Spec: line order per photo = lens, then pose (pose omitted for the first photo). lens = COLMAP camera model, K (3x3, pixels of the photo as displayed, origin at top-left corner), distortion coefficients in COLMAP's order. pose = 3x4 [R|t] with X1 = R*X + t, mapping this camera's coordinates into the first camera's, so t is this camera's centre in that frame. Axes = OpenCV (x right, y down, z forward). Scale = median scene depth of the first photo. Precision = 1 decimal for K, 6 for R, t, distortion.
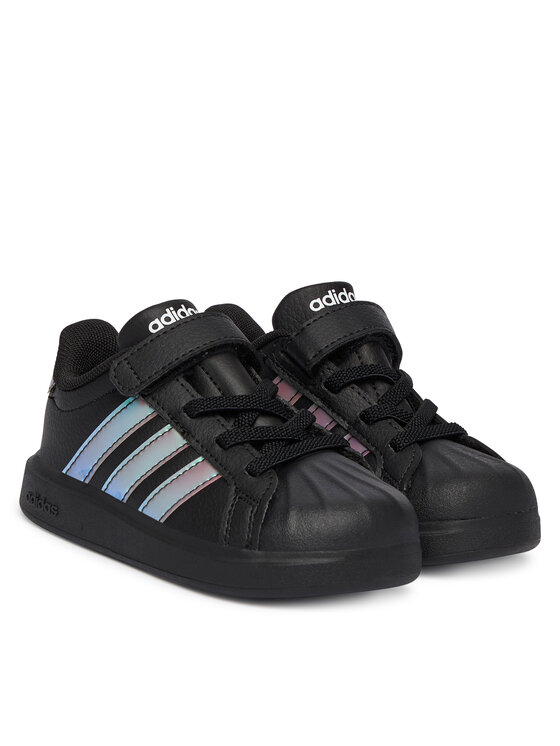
lens RADIAL K [[2191.5, 0, 280.0], [0, 2191.5, 373.0], [0, 0, 1]] dist [0.002959, -0.039944]
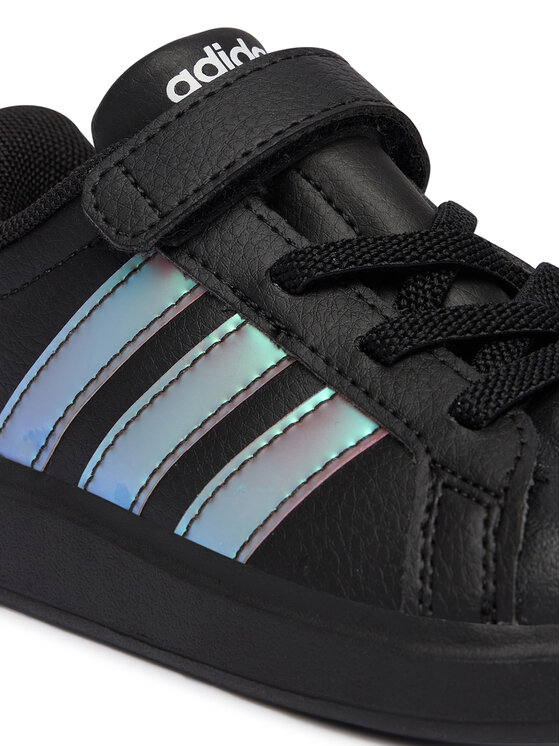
lens RADIAL K [[2131.5, 0, 280.0], [0, 2131.5, 373.0], [0, 0, 1]] dist [-0.068526, -0.422960]
pose [[0.997264, -0.056444, 0.047734, -0.062083], [0.055405, 0.998203, 0.022820, 0.025744], [-0.048936, -0.020113, 0.998599, 0.603048]]
